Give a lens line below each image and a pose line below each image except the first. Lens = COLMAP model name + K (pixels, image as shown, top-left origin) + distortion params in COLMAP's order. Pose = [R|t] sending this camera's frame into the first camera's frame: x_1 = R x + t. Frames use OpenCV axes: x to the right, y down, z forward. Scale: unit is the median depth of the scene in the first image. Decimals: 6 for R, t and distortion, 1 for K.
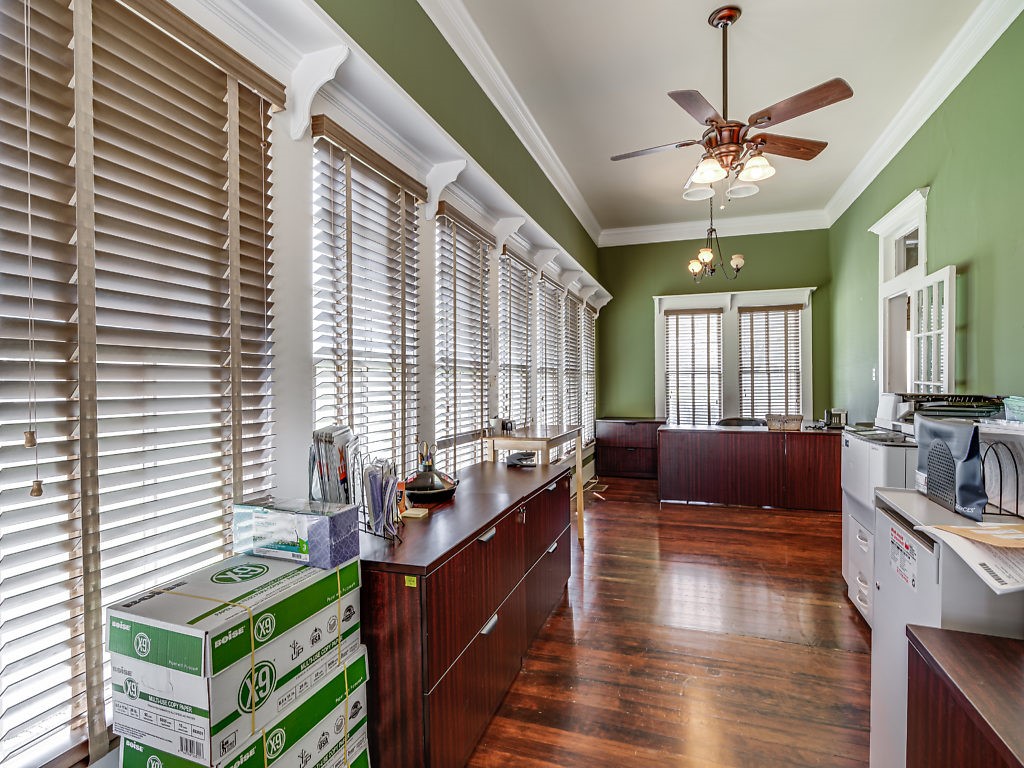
lens RADIAL K [[519.9, 0, 508.9], [0, 519.9, 378.5], [0, 0, 1]] dist [-0.019096, 0.008838]
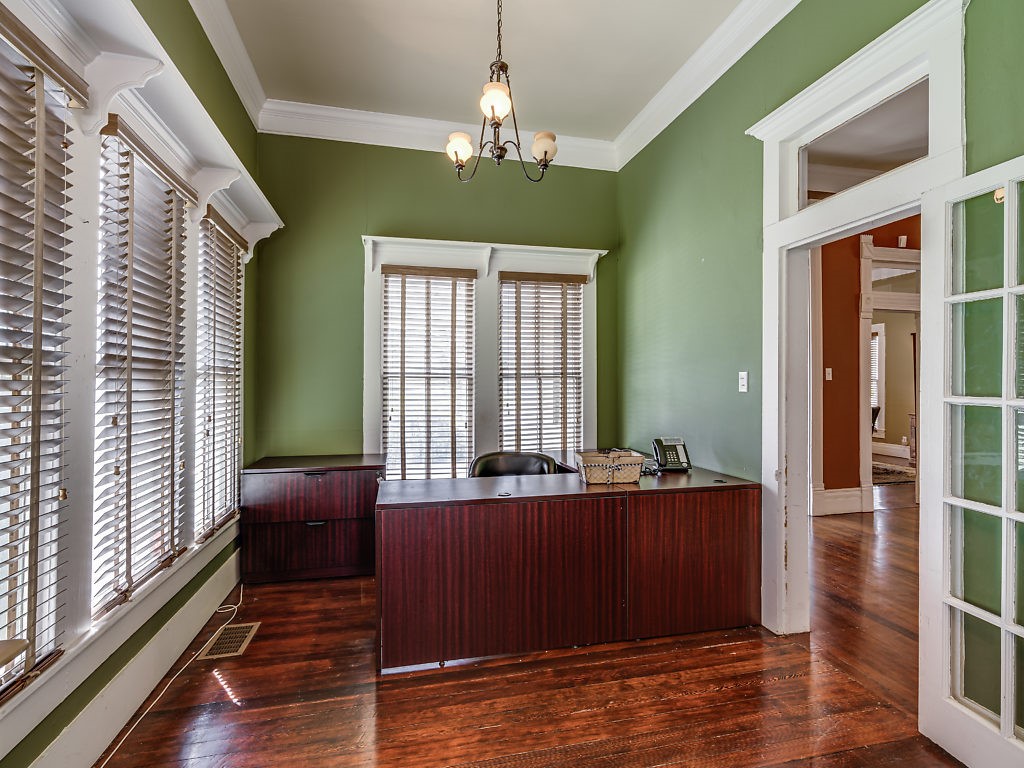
lens RADIAL K [[519.9, 0, 512.1], [0, 519.9, 377.0], [0, 0, 1]] dist [-0.019096, 0.008838]
pose [[0.841197, 0.015937, 0.540495, 0.118014], [-0.006908, 0.999801, -0.018730, 0.000477], [-0.540685, 0.012022, 0.841139, 0.459980]]
